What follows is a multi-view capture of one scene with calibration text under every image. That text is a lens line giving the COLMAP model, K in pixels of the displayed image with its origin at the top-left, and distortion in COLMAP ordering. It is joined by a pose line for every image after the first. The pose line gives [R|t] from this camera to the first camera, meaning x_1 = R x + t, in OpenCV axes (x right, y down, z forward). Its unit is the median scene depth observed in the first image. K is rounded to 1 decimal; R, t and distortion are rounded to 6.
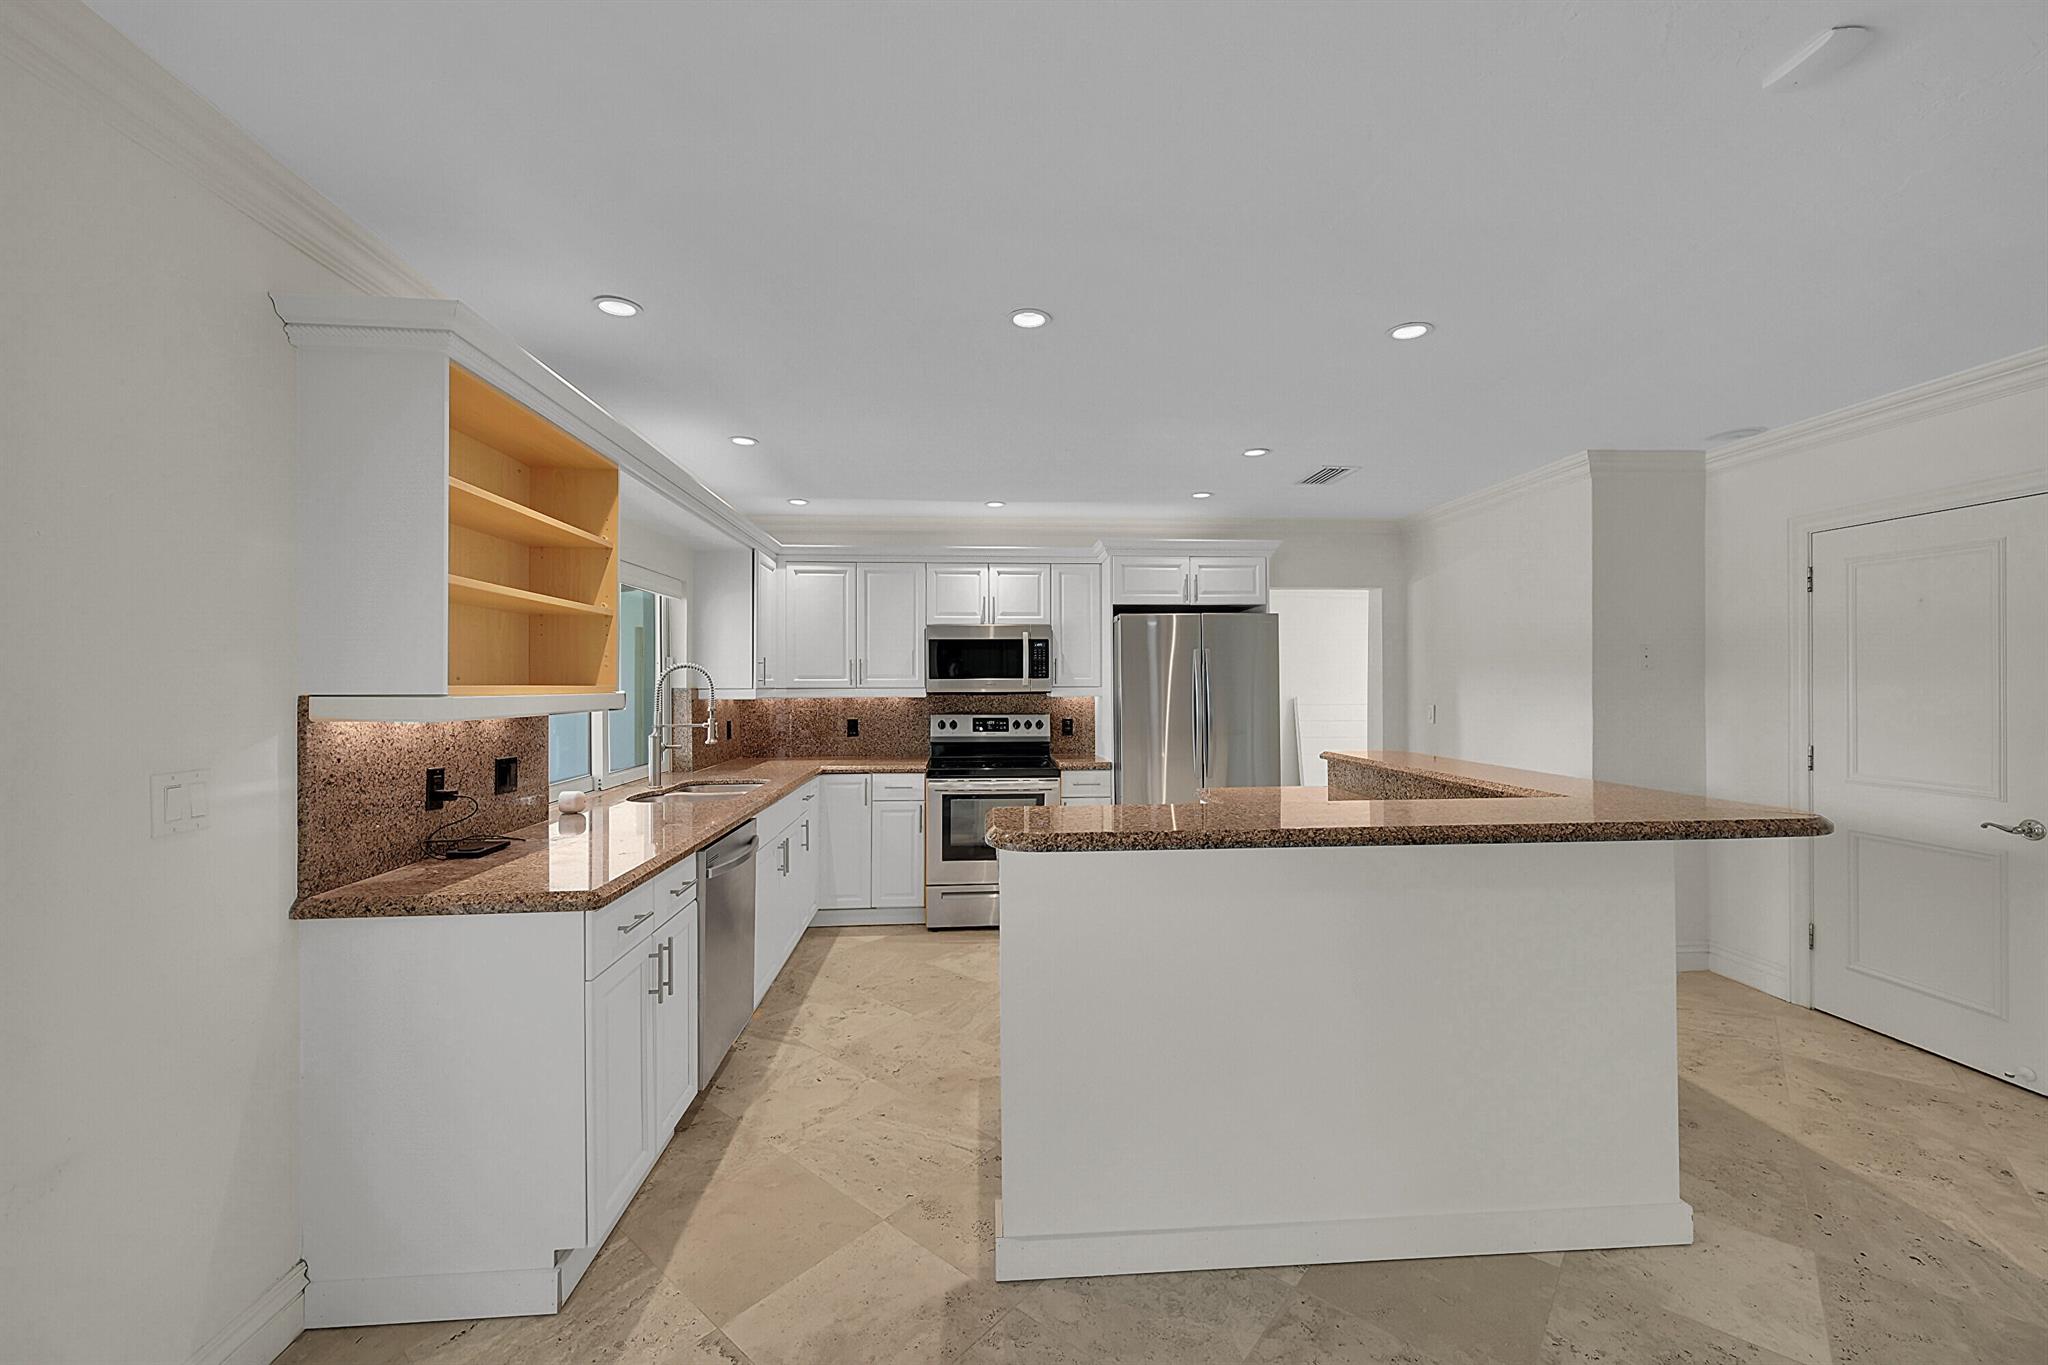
lens RADIAL K [[805.1, 0, 1030.8], [0, 805.1, 678.5], [0, 0, 1]] dist [-0.001354, 0.000003]
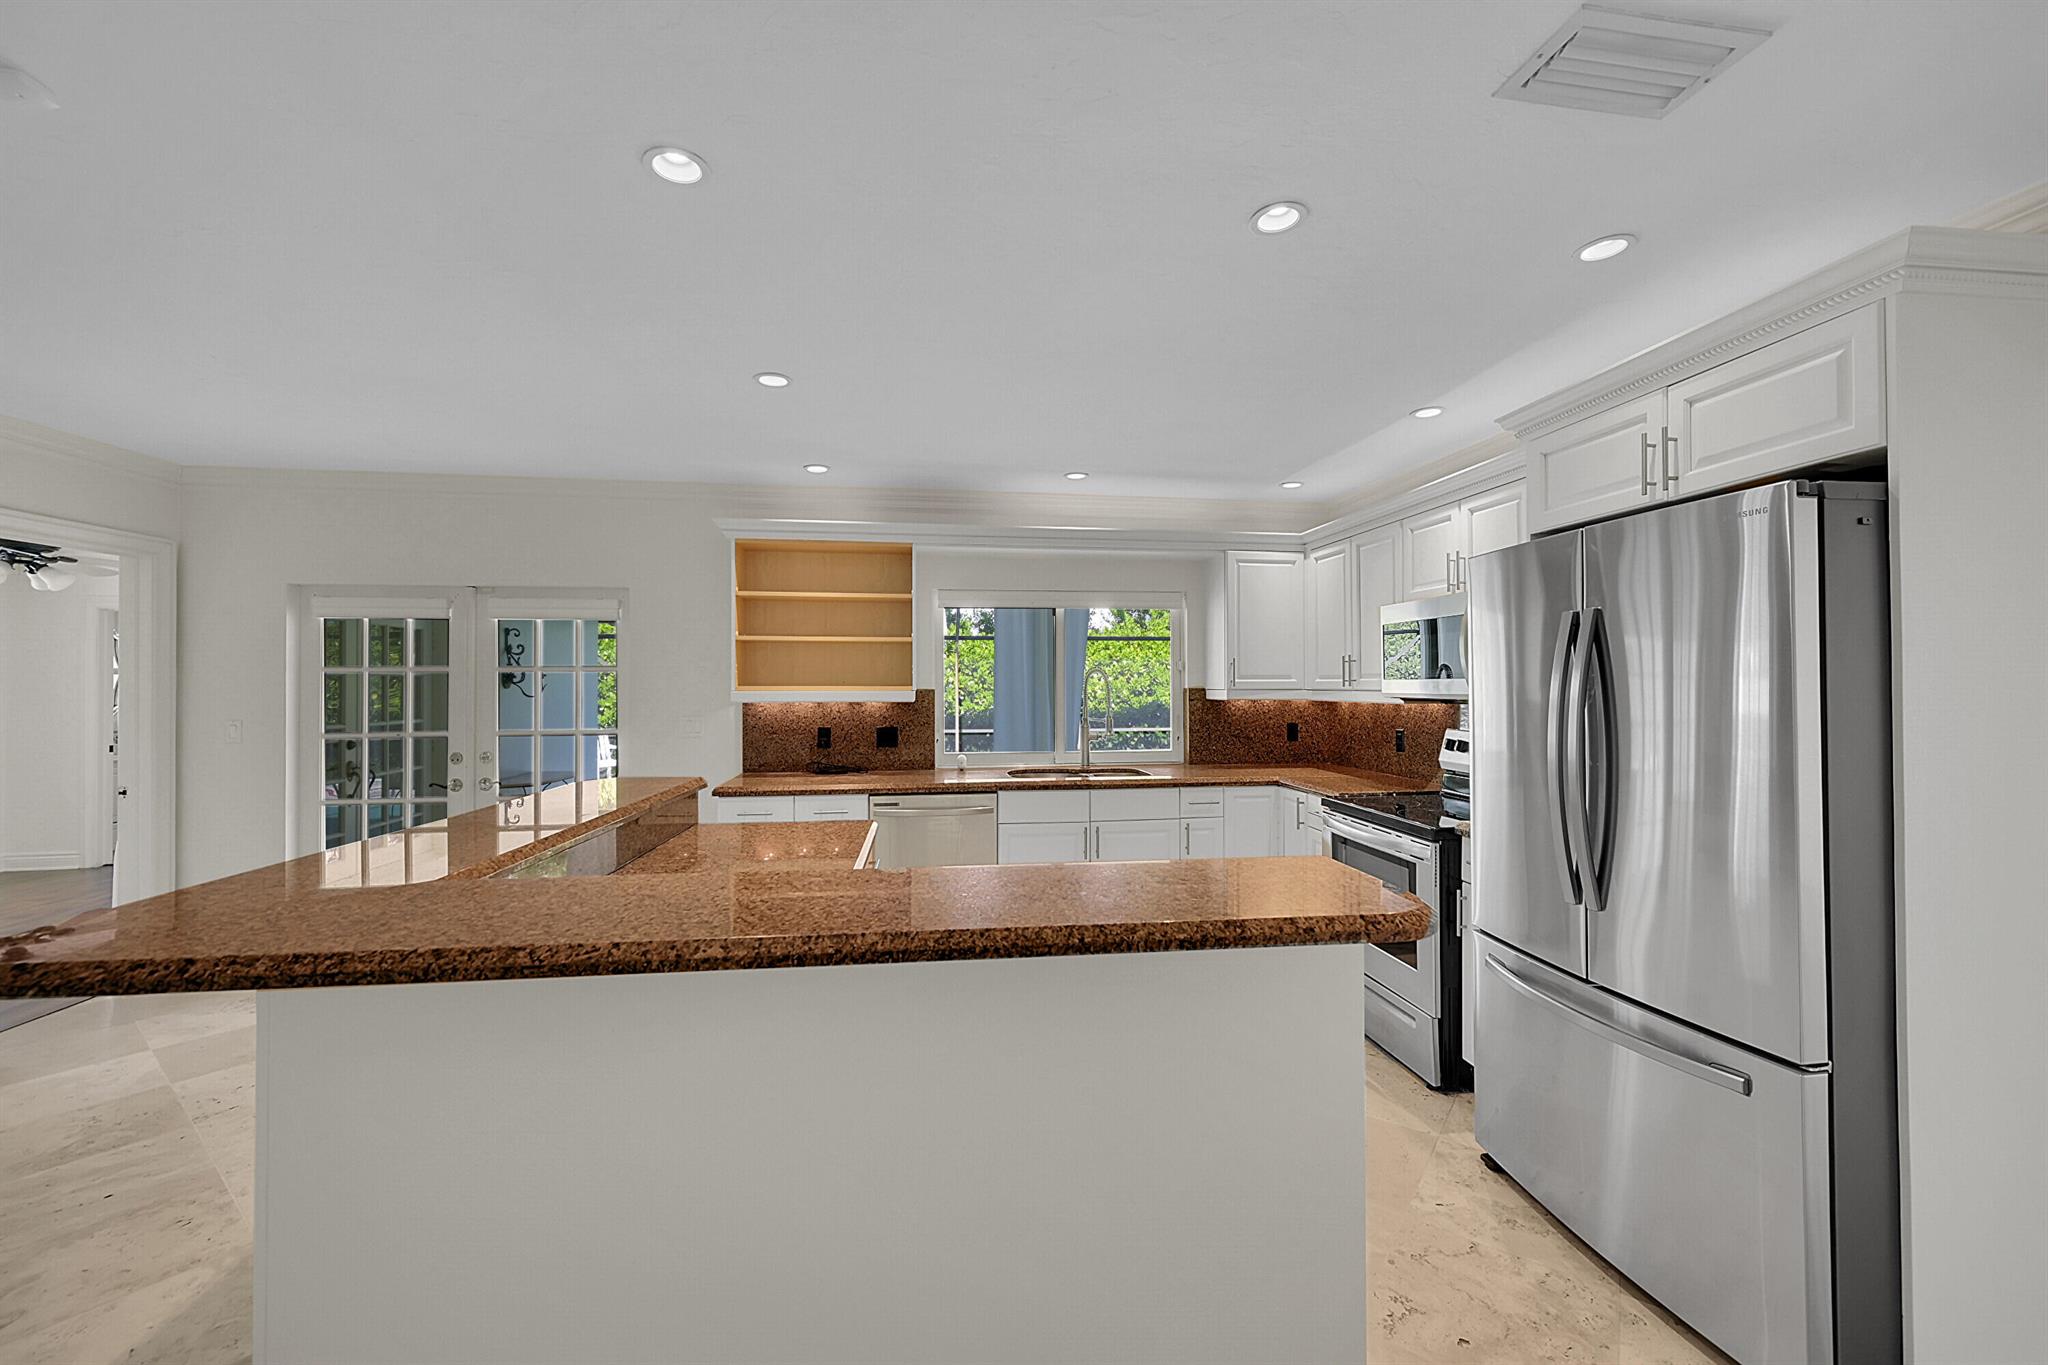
lens RADIAL K [[805.1, 0, 1030.8], [0, 805.1, 678.5], [0, 0, 1]] dist [-0.001354, 0.000003]
pose [[0.063559, -0.002623, -0.997975, 0.588283], [0.007458, 0.999970, -0.002153, -0.000837], [0.997950, -0.007306, 0.063577, 0.633038]]
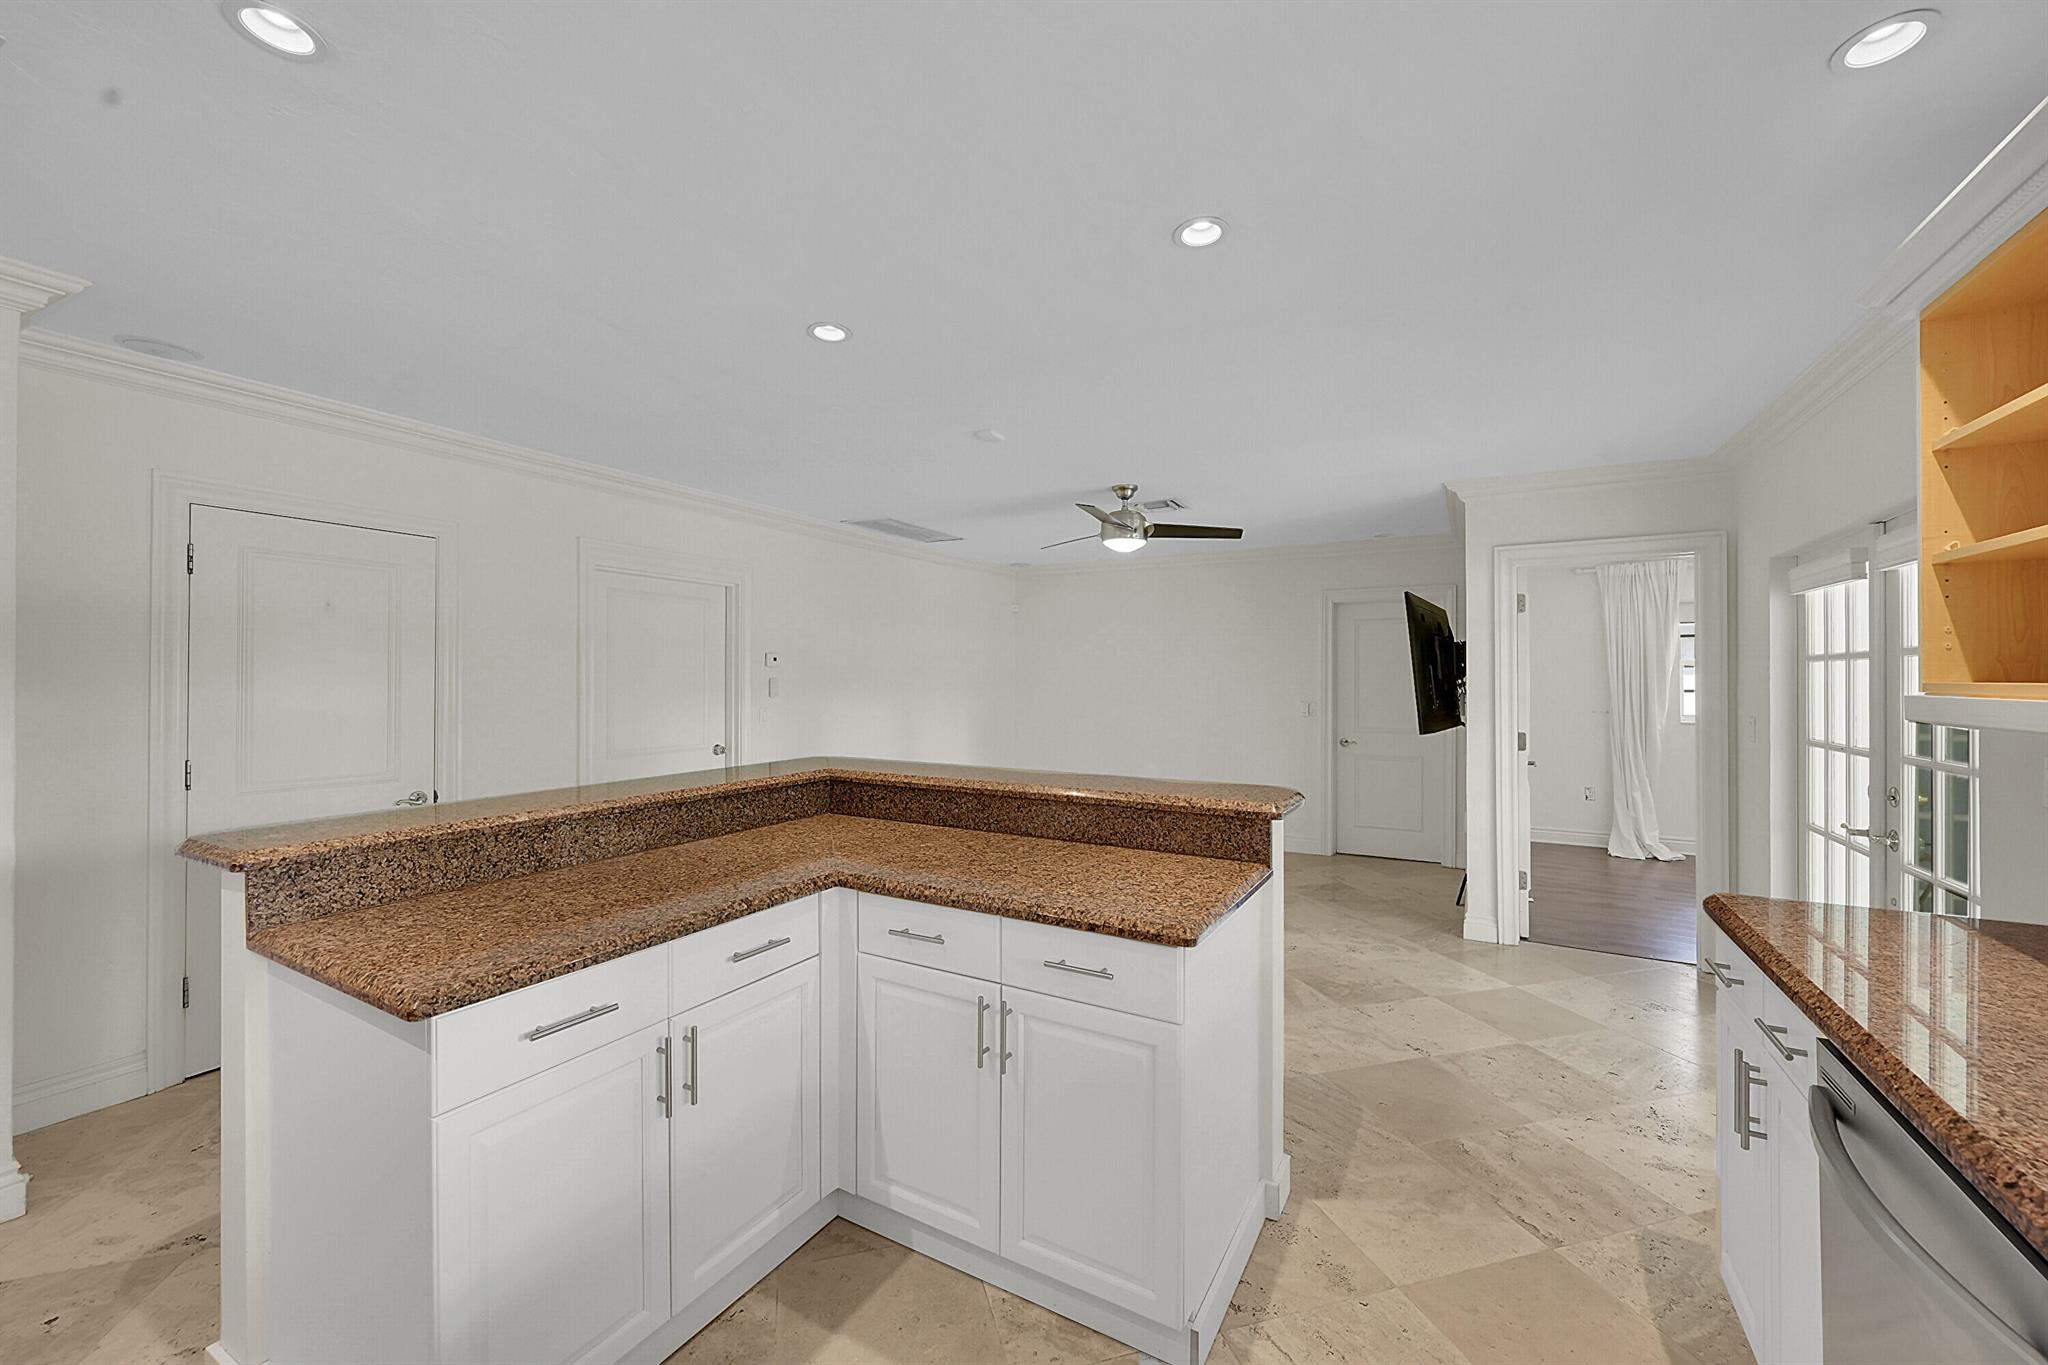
lens RADIAL K [[805.1, 0, 1030.8], [0, 805.1, 678.5], [0, 0, 1]] dist [-0.001354, 0.000003]
pose [[-0.836362, 0.003748, 0.548165, -0.146151], [0.000024, 0.999977, -0.006801, 0.004112], [-0.548177, -0.005674, -0.836343, 0.861450]]
